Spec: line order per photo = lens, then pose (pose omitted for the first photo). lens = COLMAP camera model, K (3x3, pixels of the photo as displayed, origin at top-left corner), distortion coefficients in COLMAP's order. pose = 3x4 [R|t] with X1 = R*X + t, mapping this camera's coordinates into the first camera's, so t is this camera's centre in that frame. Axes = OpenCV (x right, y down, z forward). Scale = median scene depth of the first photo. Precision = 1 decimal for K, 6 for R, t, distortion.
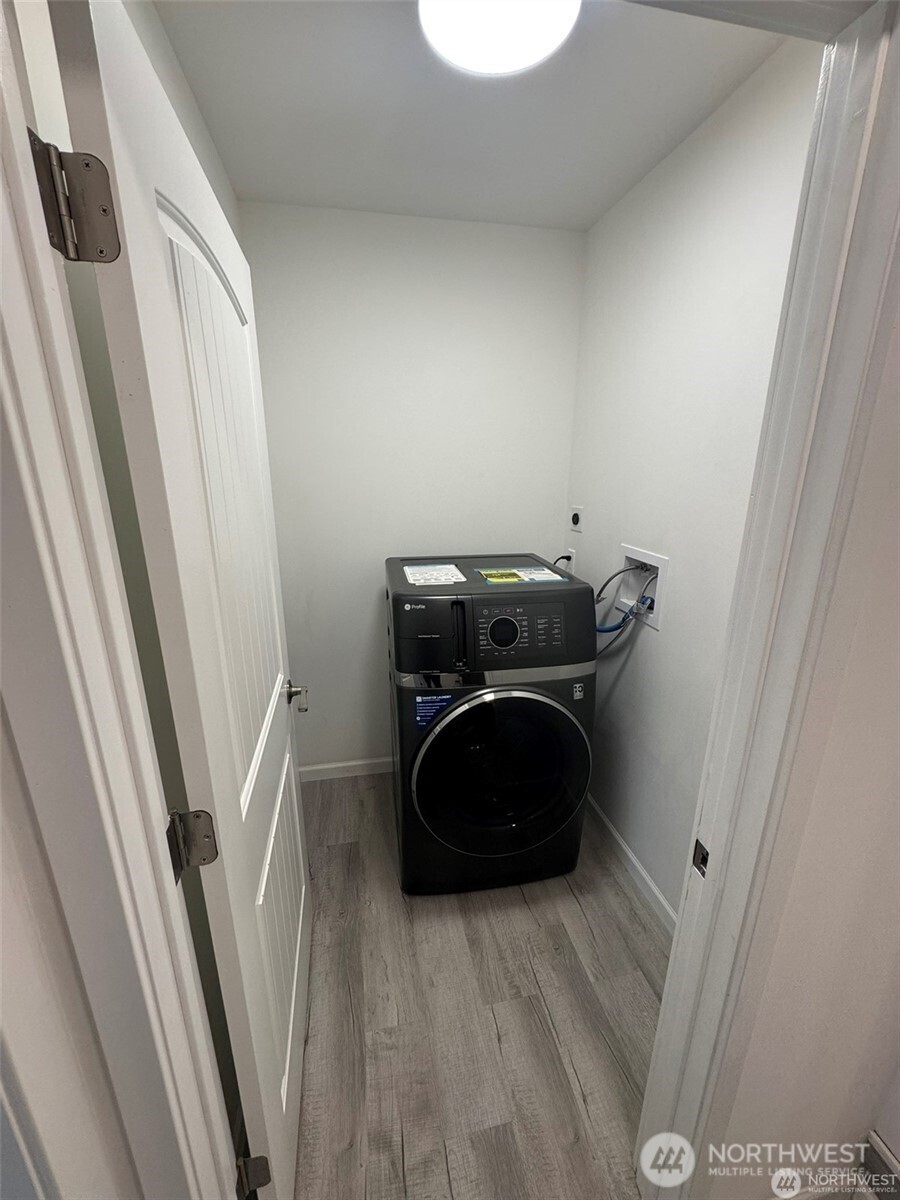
lens RADIAL K [[477.8, 0, 449.5], [0, 477.8, 601.7], [0, 0, 1]] dist [-0.001137, -0.000154]
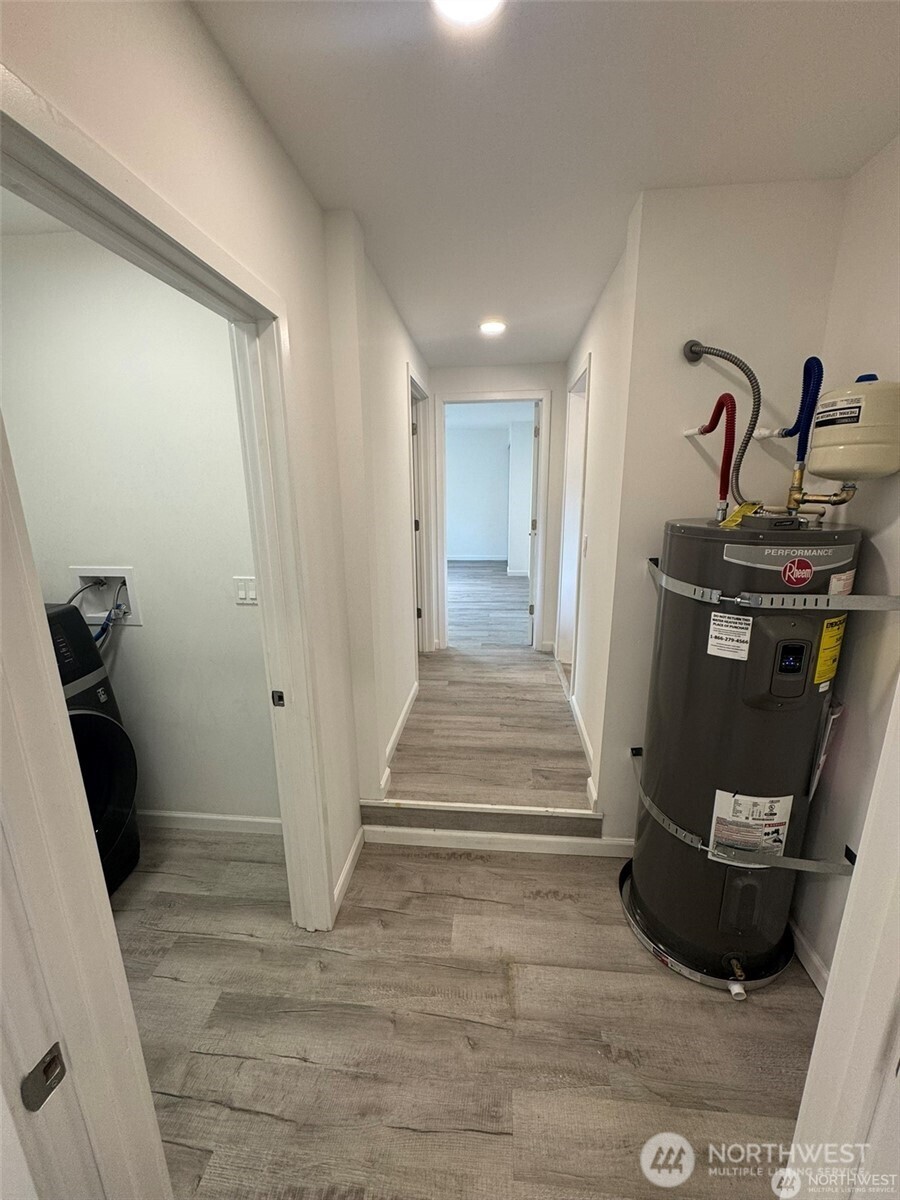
lens RADIAL K [[477.8, 0, 446.9], [0, 477.8, 596.7], [0, 0, 1]] dist [-0.001137, -0.000154]
pose [[0.301040, -0.224572, 0.926792, -0.468926], [0.277042, 0.950554, 0.140341, 0.034918], [-0.912482, 0.214512, 0.348370, -0.178735]]
